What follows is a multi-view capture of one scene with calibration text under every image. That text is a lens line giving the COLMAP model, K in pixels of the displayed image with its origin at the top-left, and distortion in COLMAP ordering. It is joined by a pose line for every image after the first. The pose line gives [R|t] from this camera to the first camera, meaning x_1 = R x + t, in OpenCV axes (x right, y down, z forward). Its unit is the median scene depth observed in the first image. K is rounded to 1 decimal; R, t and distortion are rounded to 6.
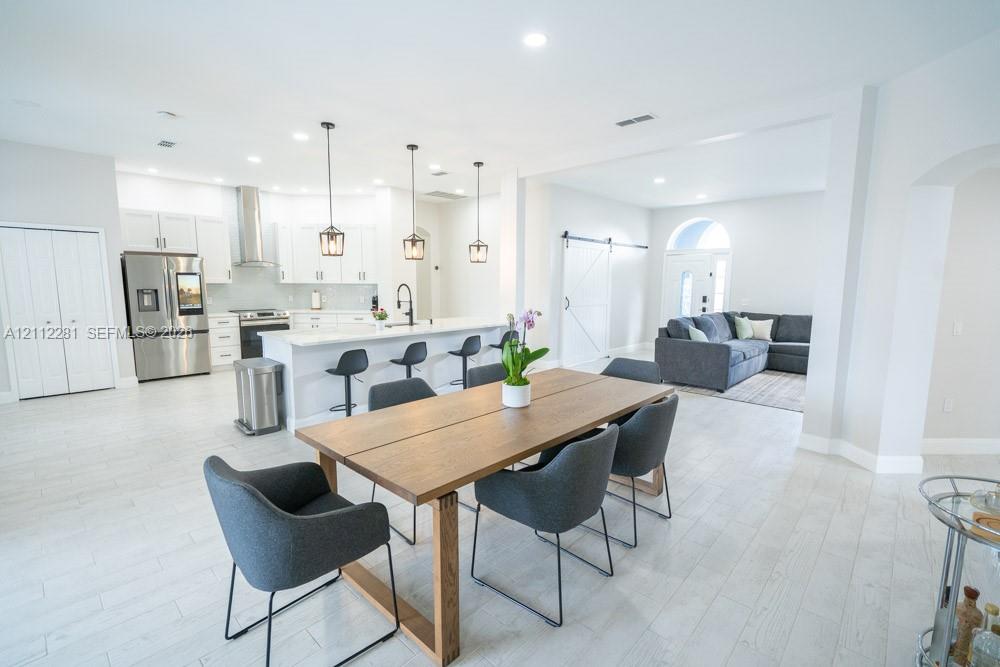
lens RADIAL K [[445.0, 0, 501.0], [0, 445.0, 332.8], [0, 0, 1]] dist [-0.007768, 0.002001]
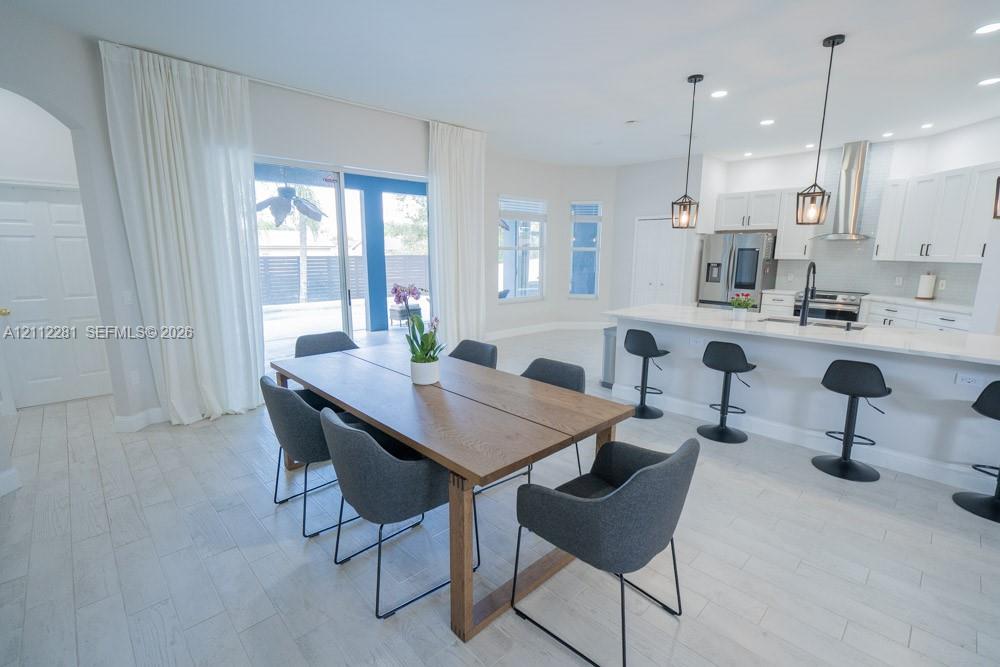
lens RADIAL K [[445.0, 0, 502.3], [0, 445.0, 336.1], [0, 0, 1]] dist [-0.007768, 0.002001]
pose [[-0.055605, 0.181898, -0.981744, 0.391946], [-0.121994, 0.974660, 0.187496, -0.058665], [0.990972, 0.130192, -0.032006, 0.479497]]
